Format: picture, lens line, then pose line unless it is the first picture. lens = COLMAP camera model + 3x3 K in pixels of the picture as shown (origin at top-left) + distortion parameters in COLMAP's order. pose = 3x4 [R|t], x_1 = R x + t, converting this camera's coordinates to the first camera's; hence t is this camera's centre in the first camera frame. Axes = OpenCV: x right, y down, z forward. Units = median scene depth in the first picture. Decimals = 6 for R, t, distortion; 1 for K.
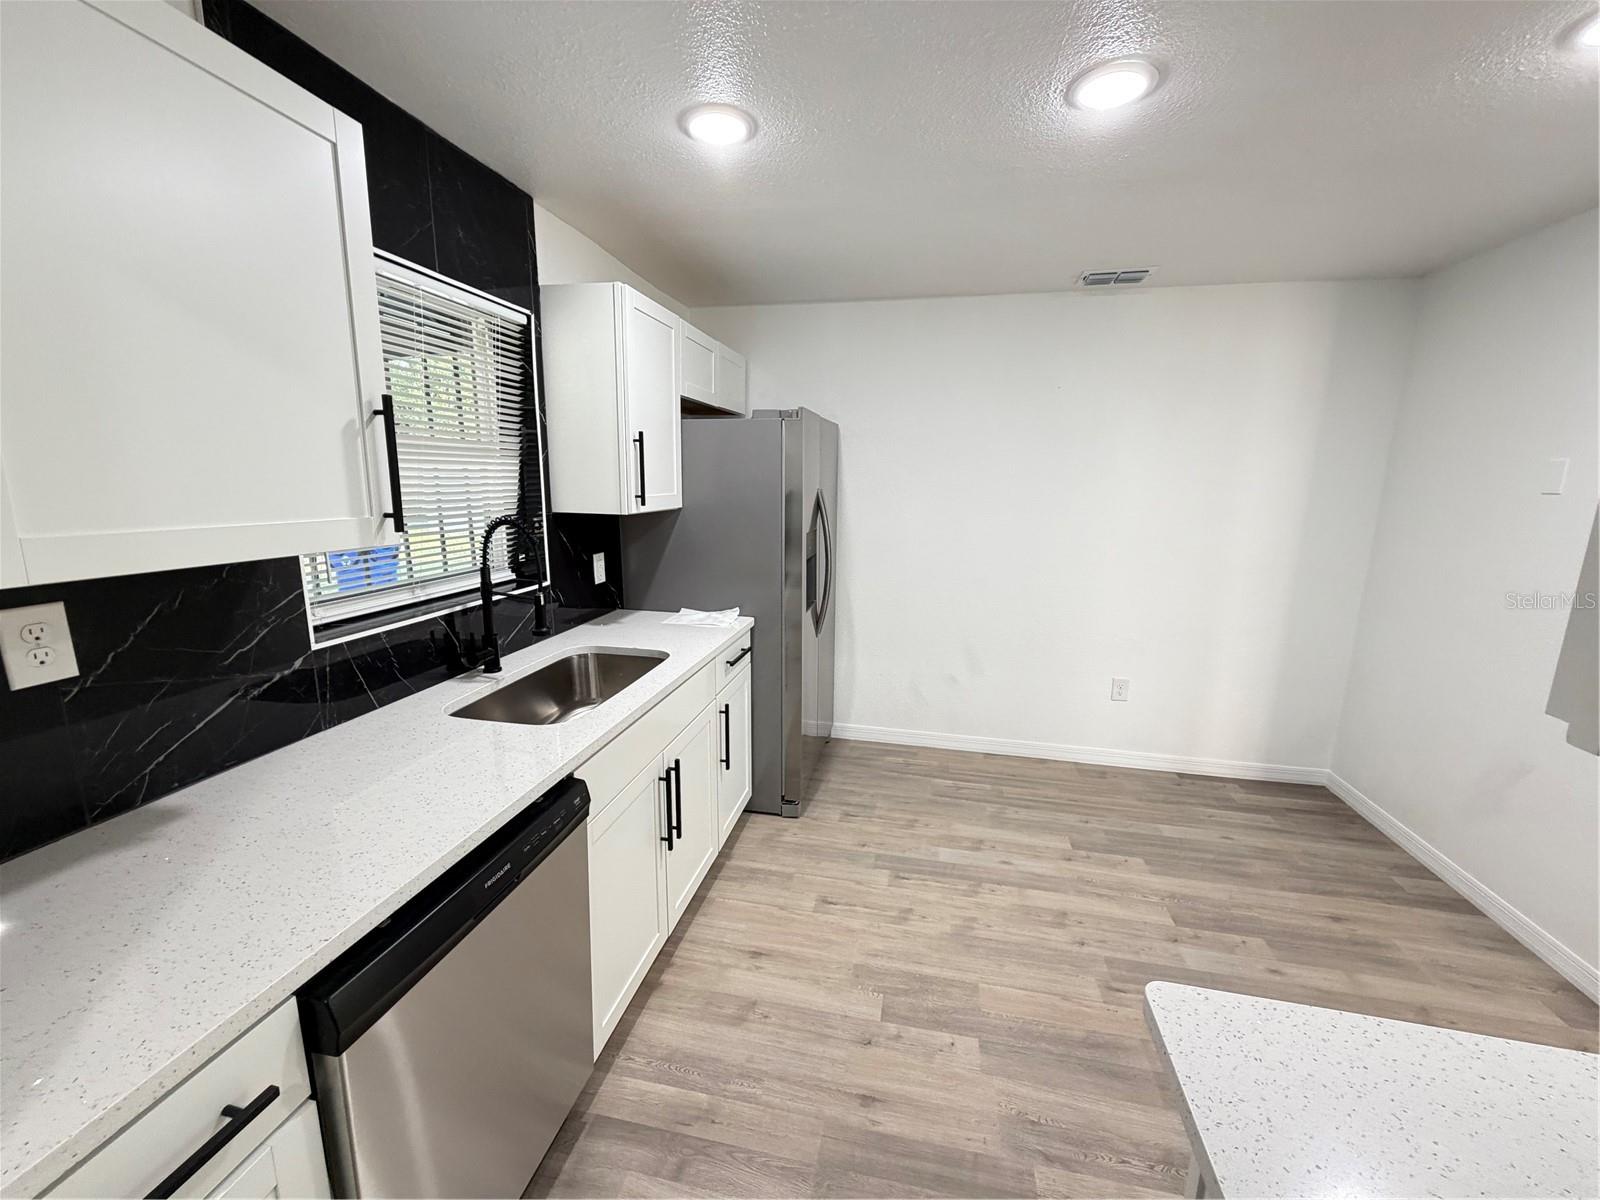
lens RADIAL K [[637.3, 0, 805.1], [0, 637.3, 597.2], [0, 0, 1]] dist [-0.000102, 0.000163]
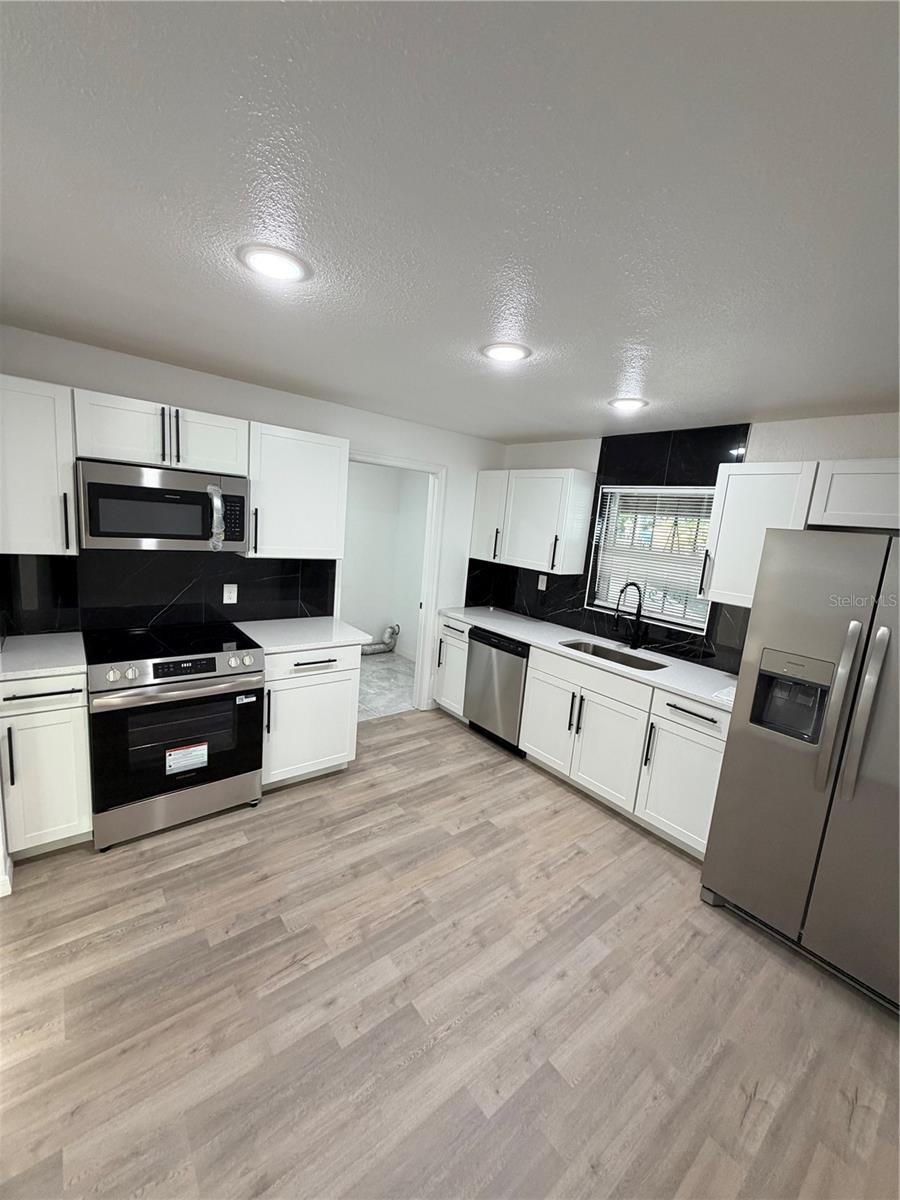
lens RADIAL K [[477.9, 0, 449.7], [0, 477.9, 596.4], [0, 0, 1]] dist [-0.000102, 0.000163]
pose [[-0.630895, 0.055510, -0.773880, 1.120142], [-0.239382, 0.934849, 0.262210, -0.318508], [0.738016, 0.350680, -0.576503, 1.281587]]
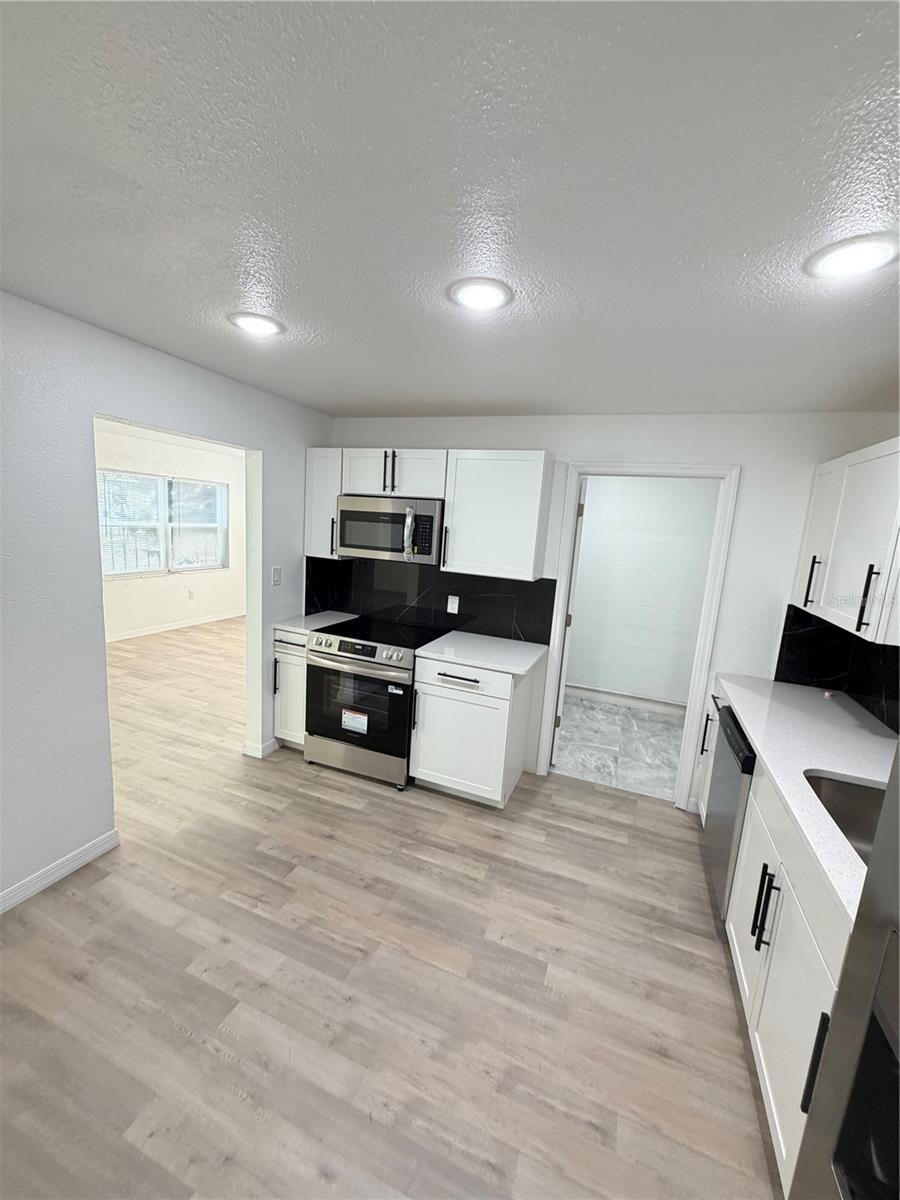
lens RADIAL K [[477.9, 0, 446.5], [0, 477.9, 594.8], [0, 0, 1]] dist [-0.000102, 0.000163]
pose [[-0.981392, -0.107383, 0.159183, 0.213353], [-0.048519, 0.940785, 0.335513, -0.363518], [-0.185786, 0.321546, -0.928489, 1.457064]]
